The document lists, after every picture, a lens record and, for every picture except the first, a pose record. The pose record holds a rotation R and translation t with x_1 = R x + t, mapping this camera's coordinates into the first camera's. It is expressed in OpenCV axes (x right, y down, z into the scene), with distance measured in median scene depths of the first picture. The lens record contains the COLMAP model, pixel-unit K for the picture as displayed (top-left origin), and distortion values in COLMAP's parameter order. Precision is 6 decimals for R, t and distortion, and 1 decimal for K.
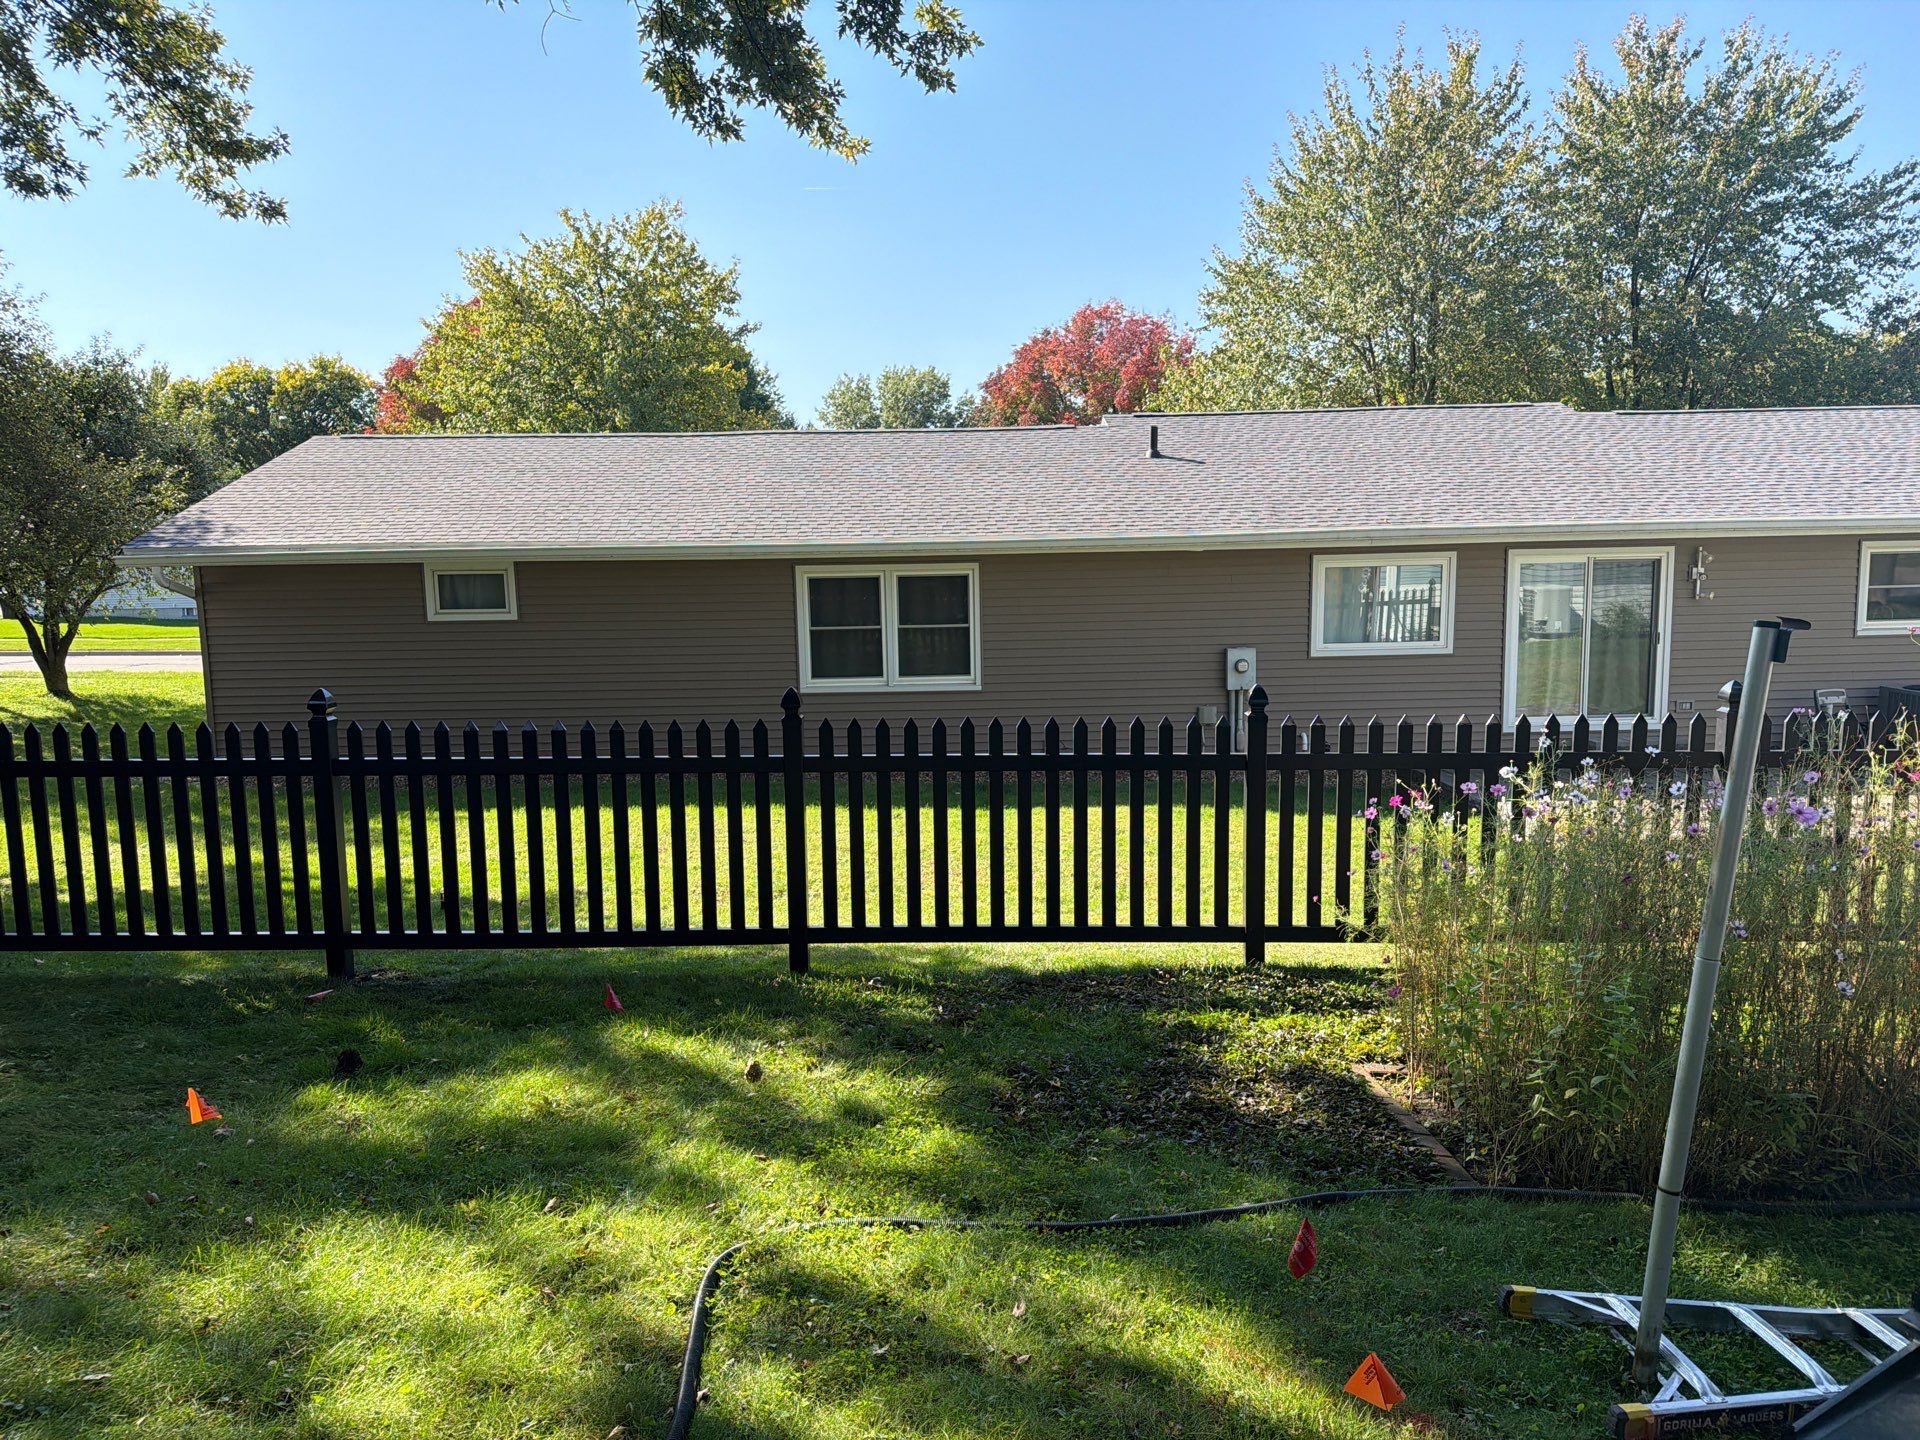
lens RADIAL K [[1310.9, 0, 960.0], [0, 1310.9, 720.0], [0, 0, 1]] dist [0.081312, -0.107416]
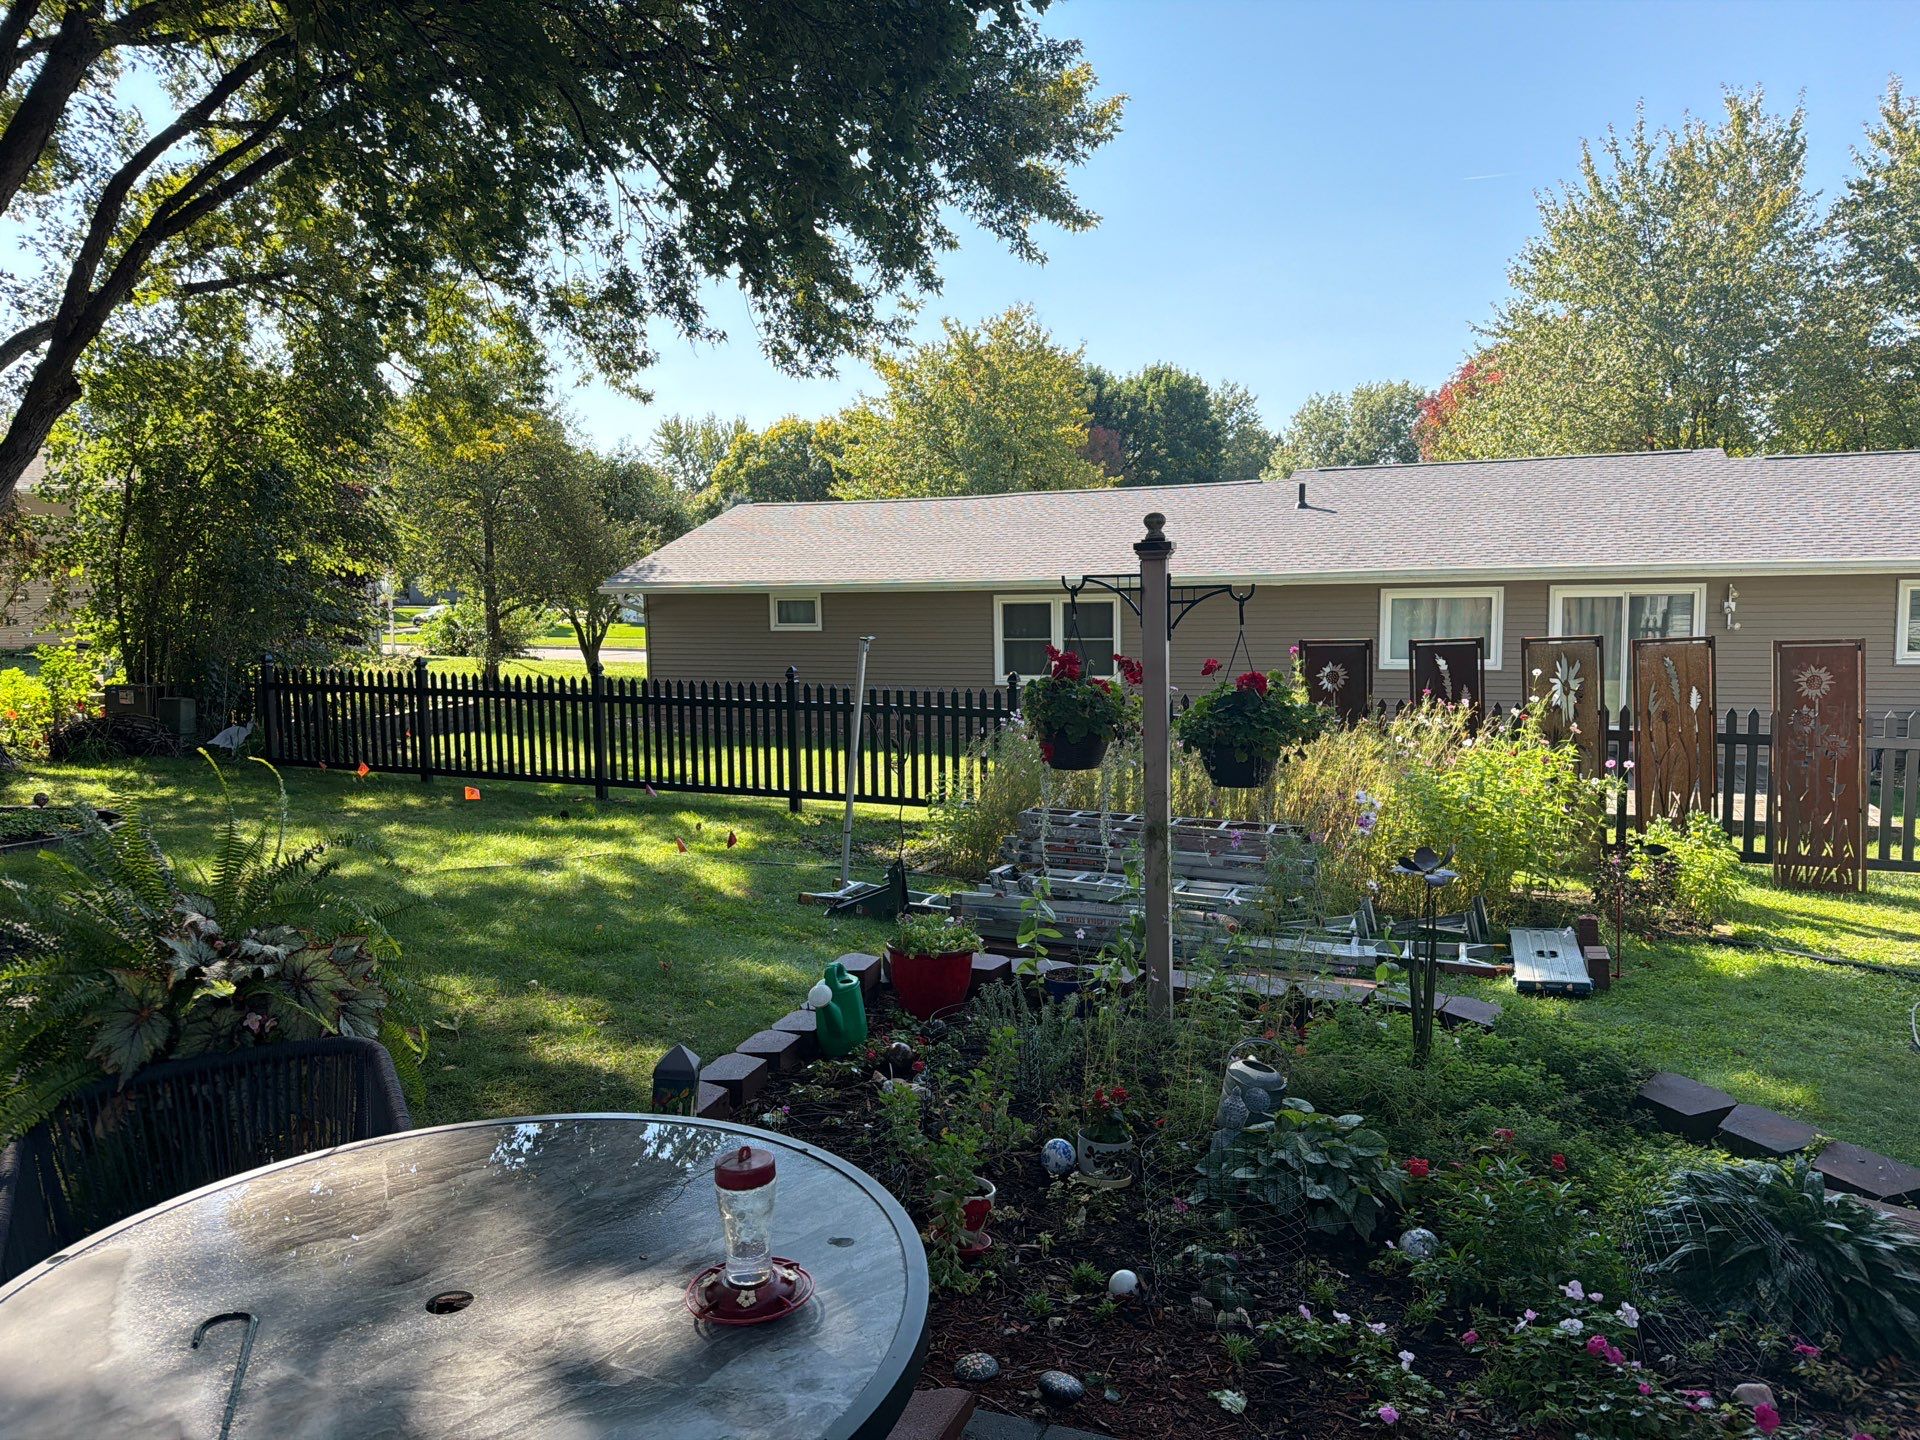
lens RADIAL K [[1310.9, 0, 960.0], [0, 1310.9, 720.0], [0, 0, 1]] dist [0.081312, -0.107416]
pose [[0.924682, 0.043466, -0.378251, 0.378767], [-0.046736, 0.998907, 0.000534, 0.018426], [0.377860, 0.017185, 0.925703, -0.321724]]
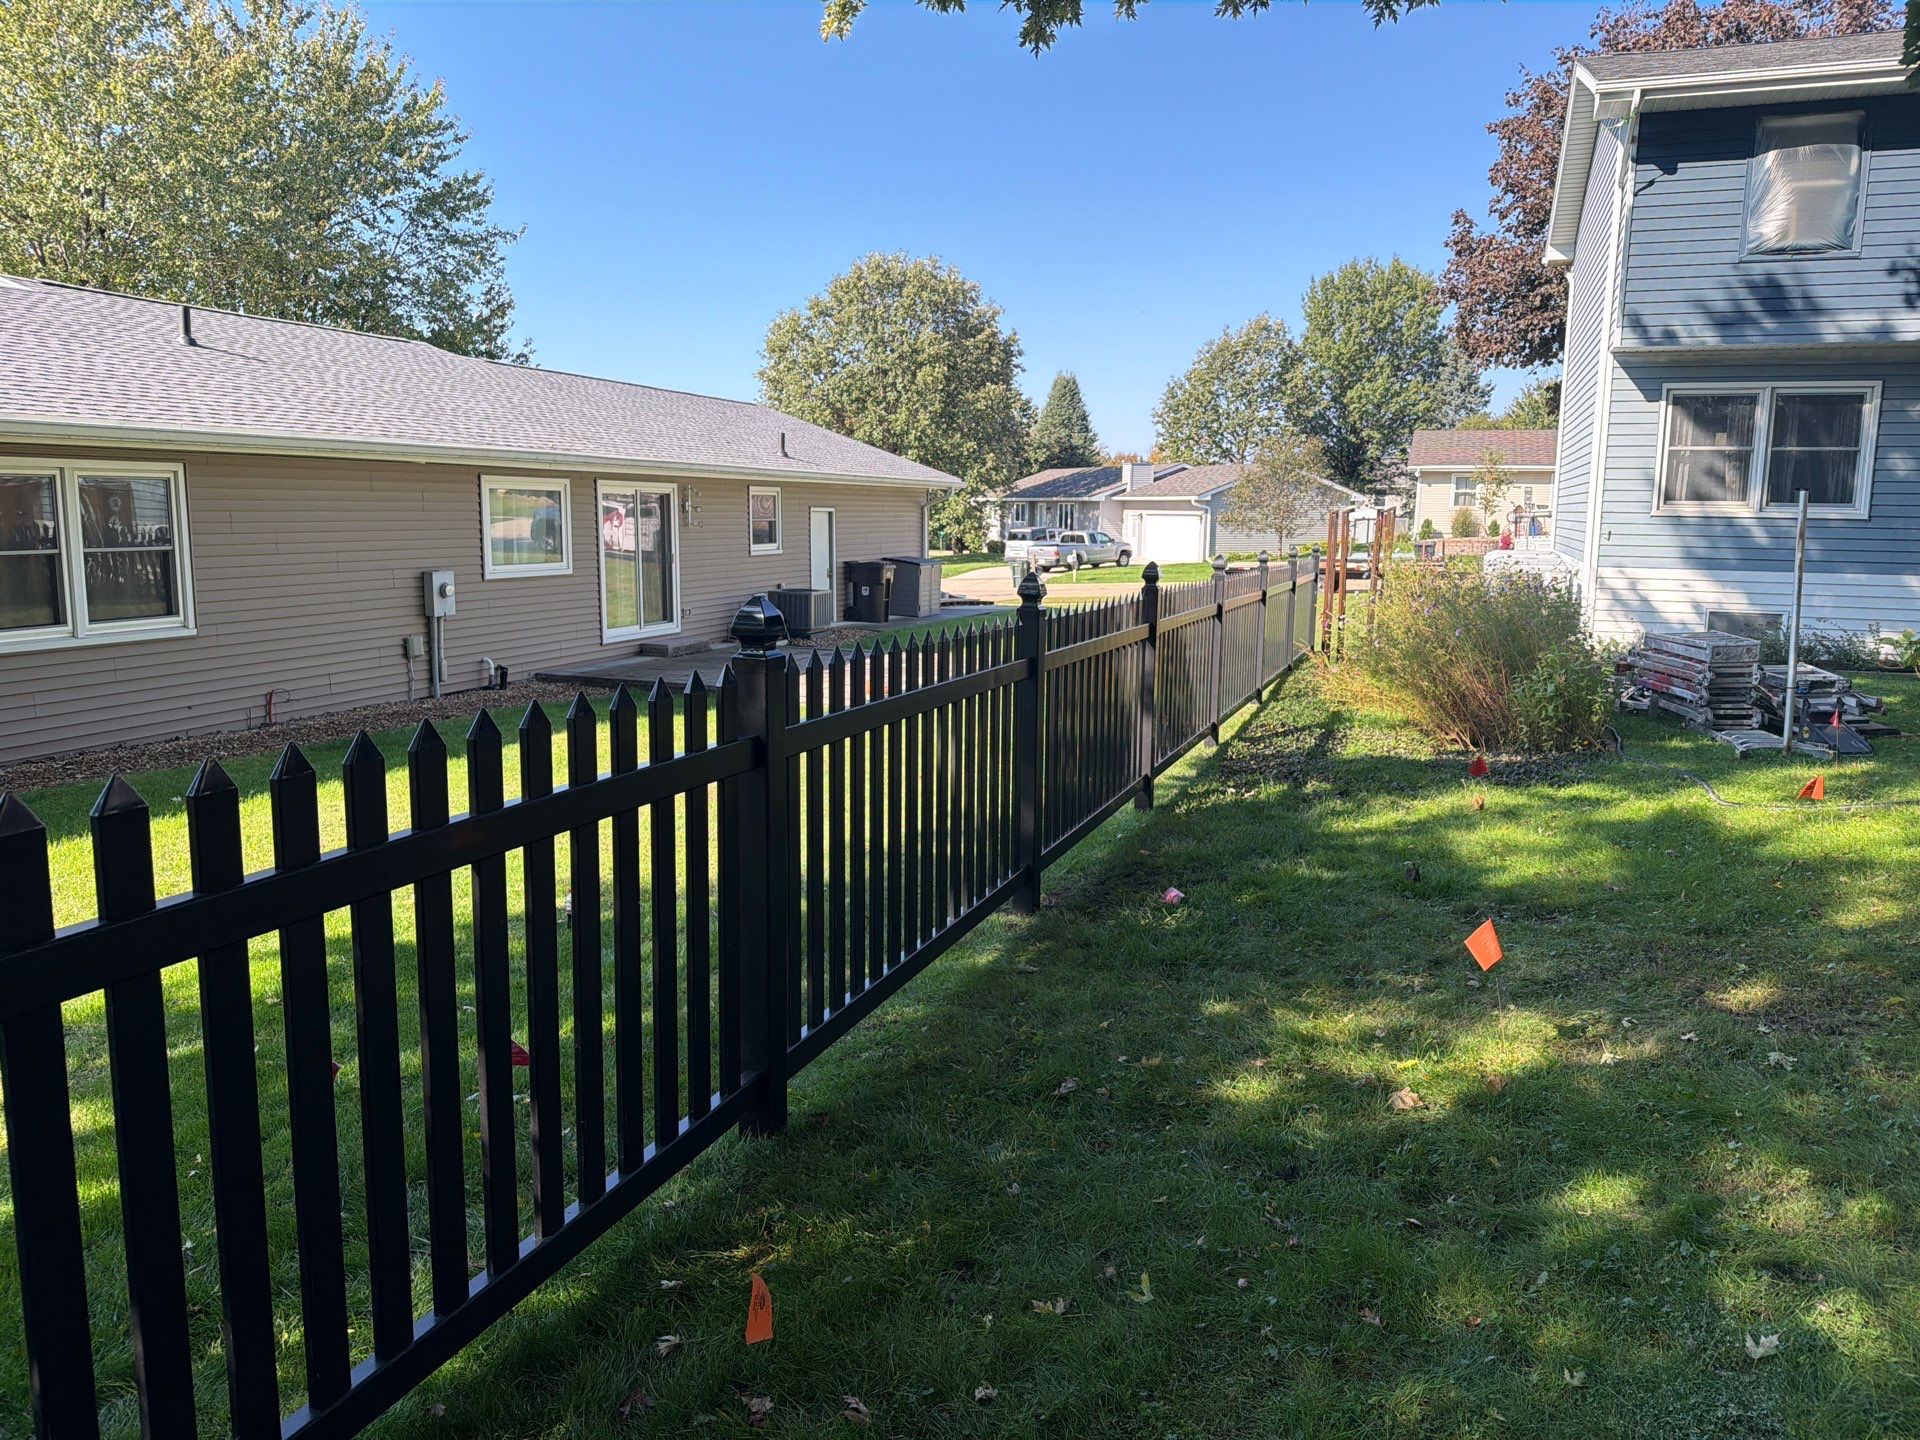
lens RADIAL K [[1337.9, 0, 978.1], [0, 1337.9, 696.9], [0, 0, 1]] dist [0.164660, -0.300880]
pose [[0.311063, -0.107541, 0.944285, -0.593553], [0.100350, 0.991740, 0.079889, -0.006216], [-0.945077, 0.069909, 0.319285, 0.350220]]
